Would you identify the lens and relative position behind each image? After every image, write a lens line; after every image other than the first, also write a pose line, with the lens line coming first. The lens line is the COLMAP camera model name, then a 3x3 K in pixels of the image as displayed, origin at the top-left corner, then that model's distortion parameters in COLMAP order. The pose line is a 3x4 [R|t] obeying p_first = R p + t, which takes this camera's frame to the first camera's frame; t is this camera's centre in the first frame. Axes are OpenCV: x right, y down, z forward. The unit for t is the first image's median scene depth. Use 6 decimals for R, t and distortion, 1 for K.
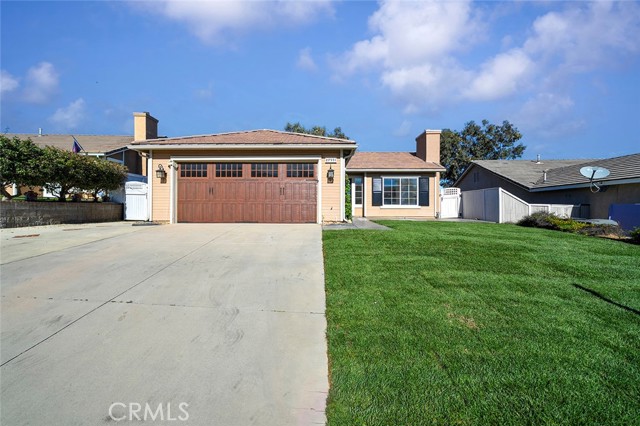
lens RADIAL K [[251.7, 0, 316.3], [0, 251.7, 210.0], [0, 0, 1]] dist [-0.001186, -0.000200]
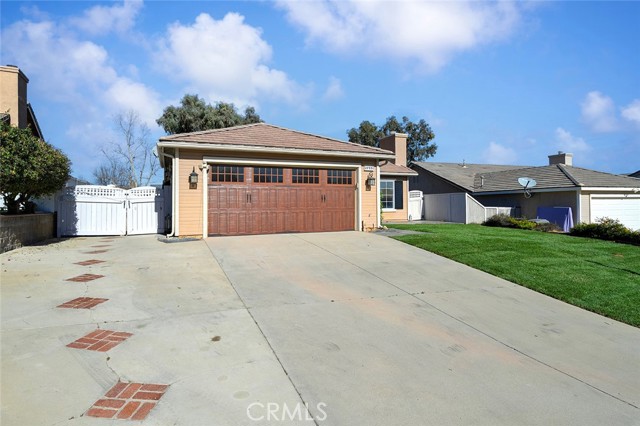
lens RADIAL K [[331.1, 0, 319.6], [0, 331.1, 208.5], [0, 0, 1]] dist [0.002552, -0.000024]
pose [[0.915772, -0.013465, 0.401473, -0.484413], [0.015258, 0.999883, -0.001270, -0.025911], [-0.401409, 0.007289, 0.915870, -0.108345]]
